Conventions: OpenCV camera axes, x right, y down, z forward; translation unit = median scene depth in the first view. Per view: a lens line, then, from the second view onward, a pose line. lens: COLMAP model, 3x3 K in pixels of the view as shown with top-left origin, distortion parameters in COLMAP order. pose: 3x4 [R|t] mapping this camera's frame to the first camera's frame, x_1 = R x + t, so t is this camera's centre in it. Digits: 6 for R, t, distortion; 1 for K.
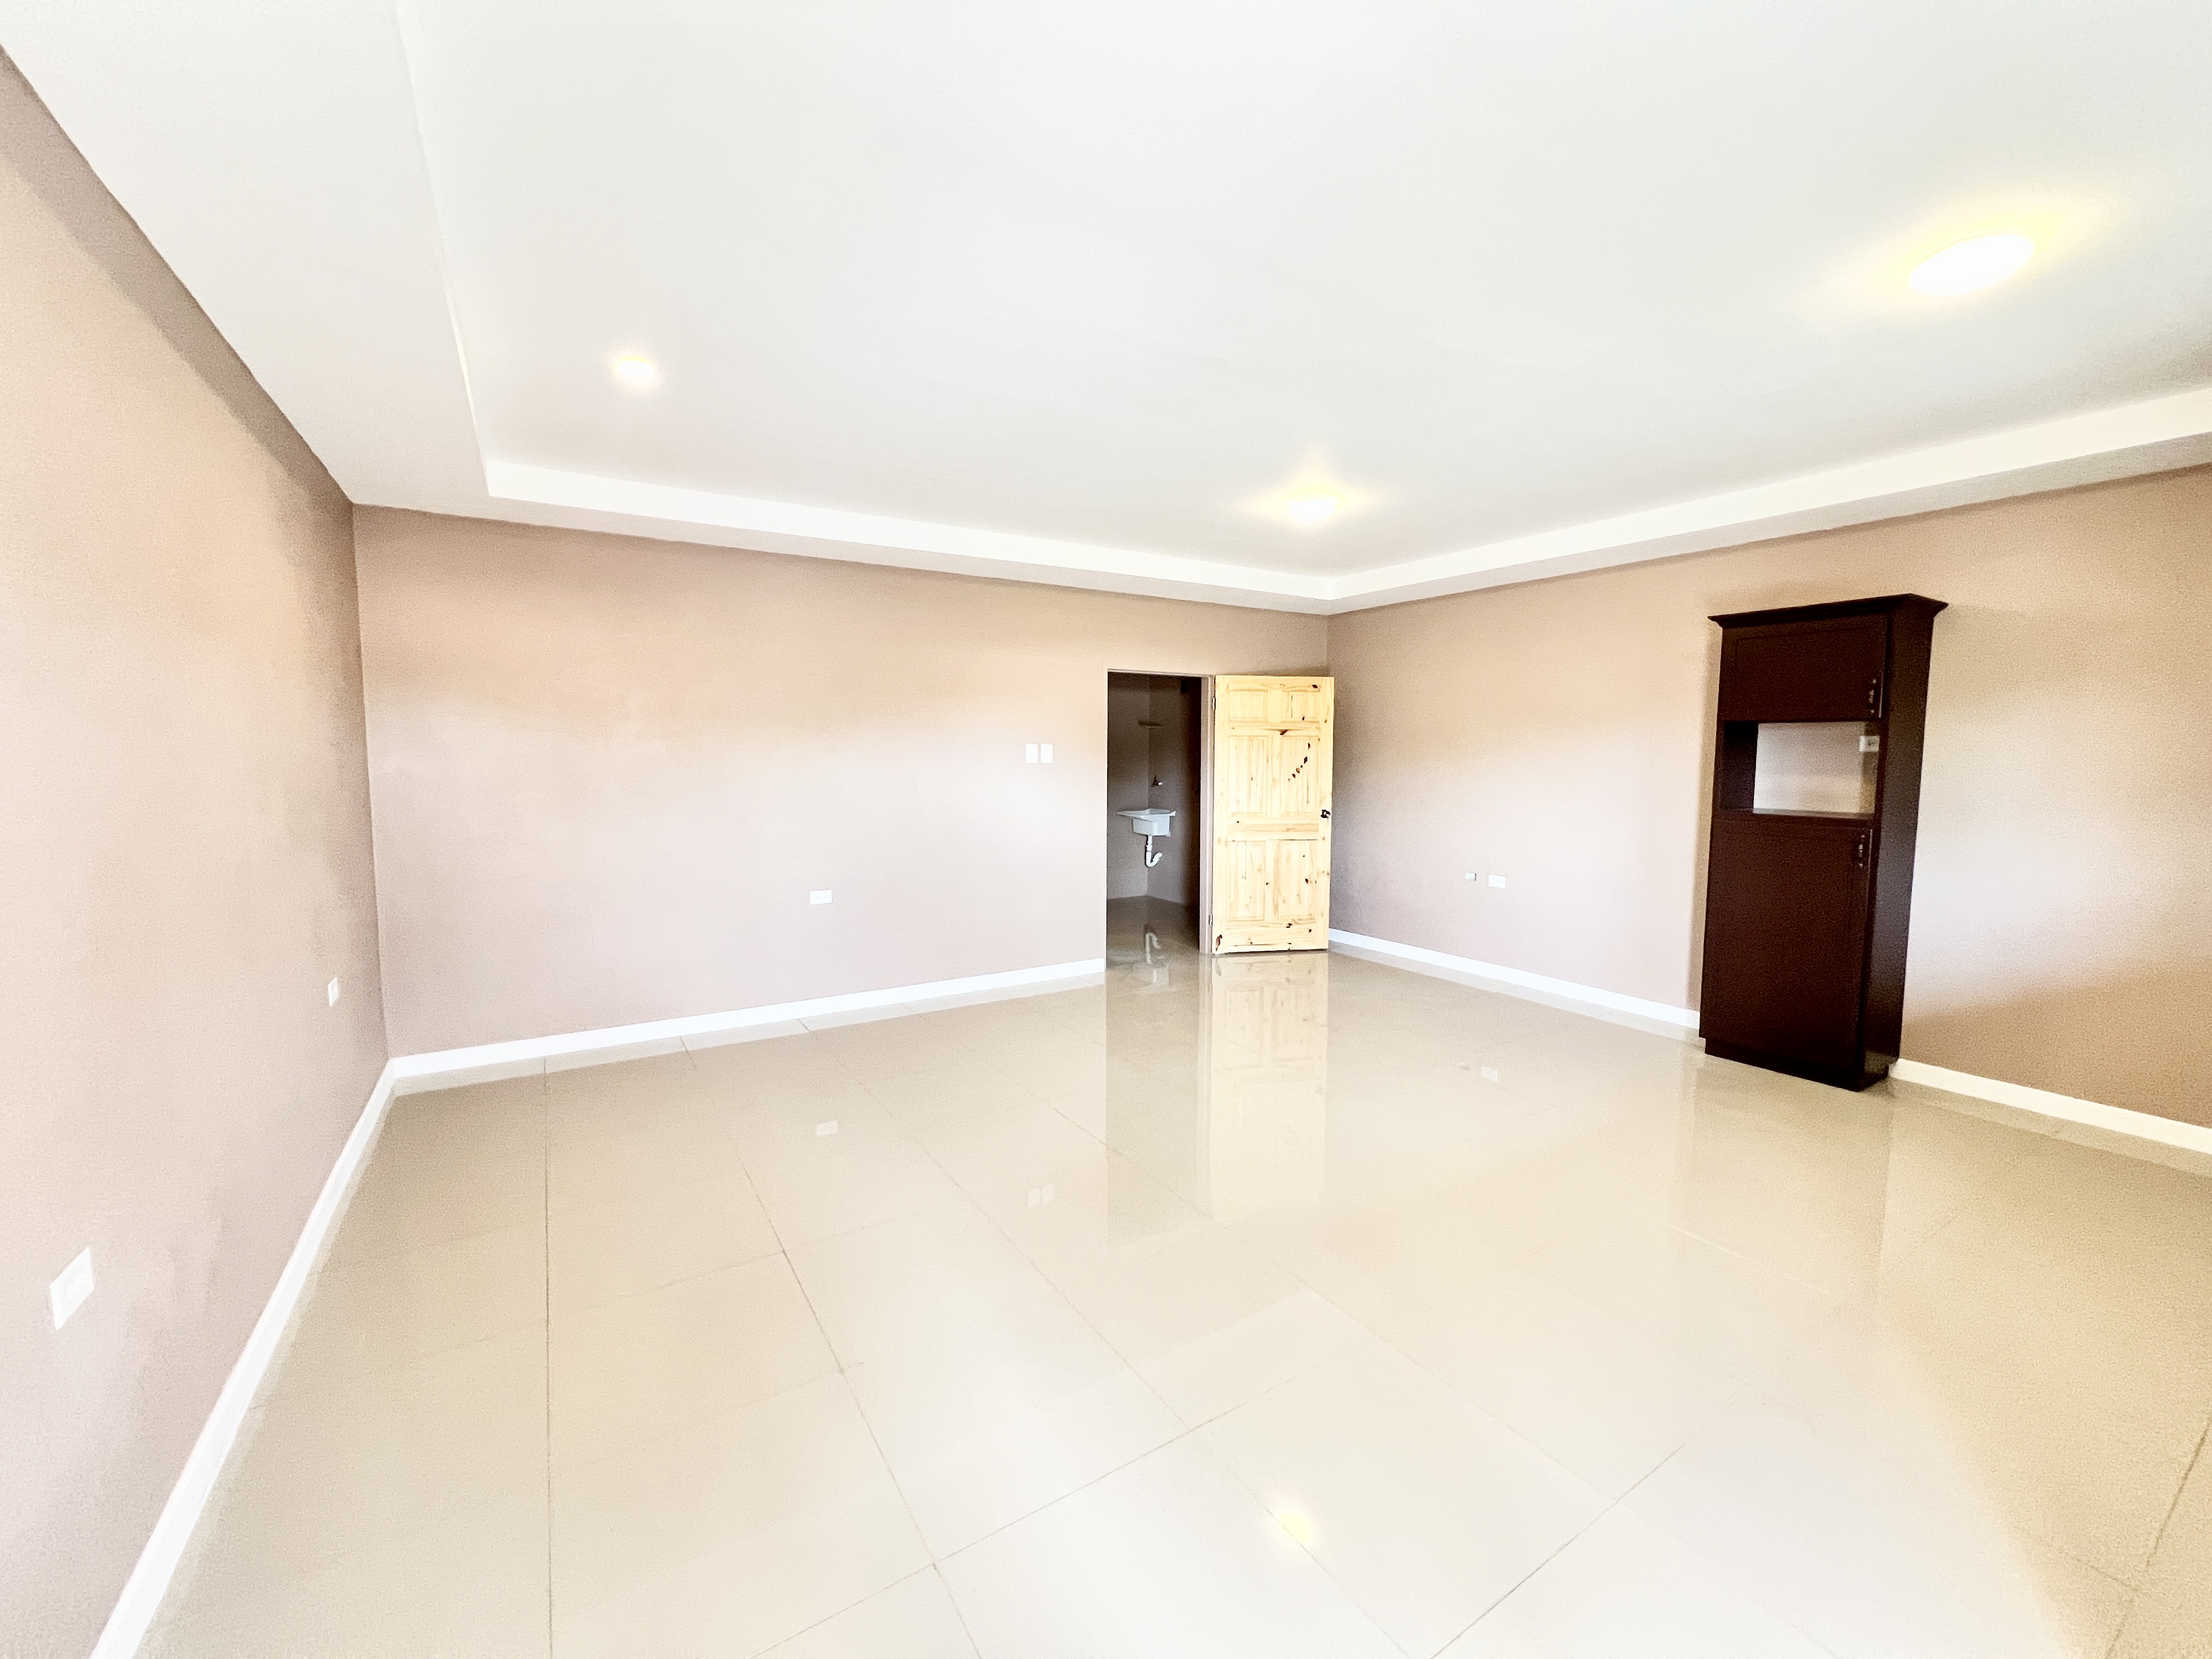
lens RADIAL K [[888.2, 0, 1100.8], [0, 888.2, 821.7], [0, 0, 1]] dist [0.000844, 0.000016]
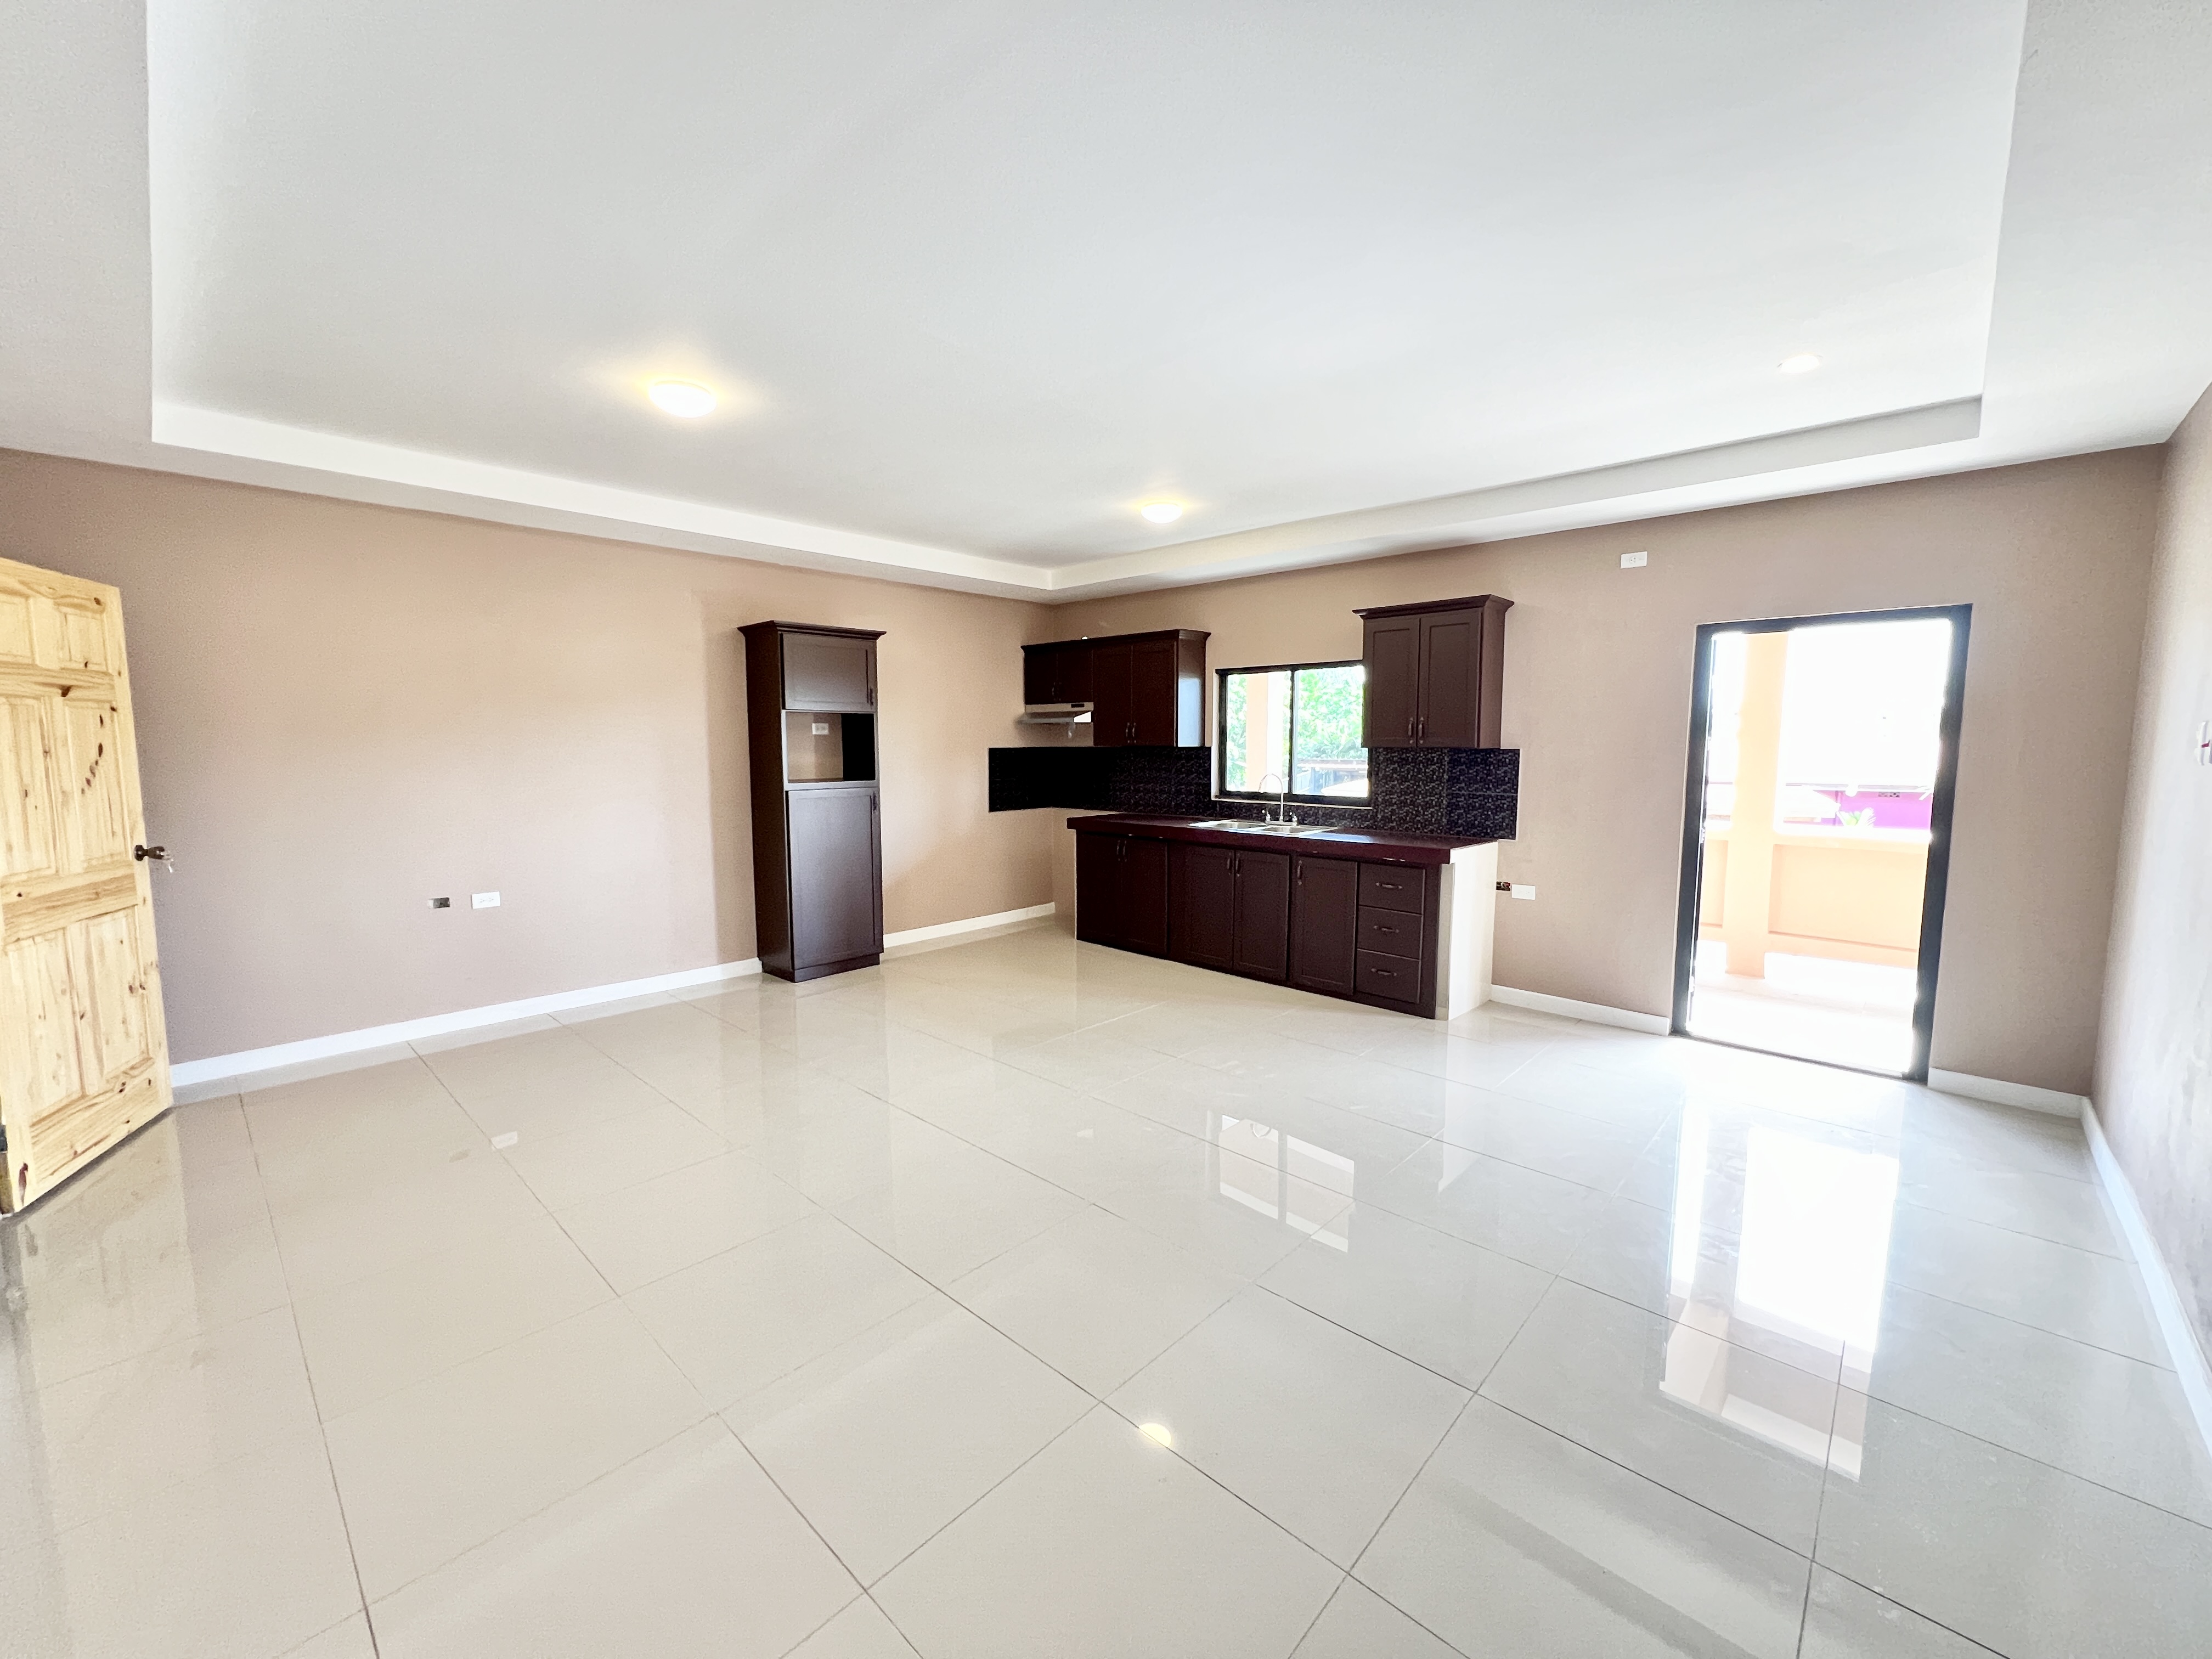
lens RADIAL K [[893.1, 0, 1093.9], [0, 893.1, 832.5], [0, 0, 1]] dist [0.000949, 0.000199]
pose [[-0.250360, -0.103814, 0.962571, -0.391445], [0.075178, 0.989148, 0.126234, -0.045156], [-0.965229, 0.103968, -0.239839, 0.592696]]
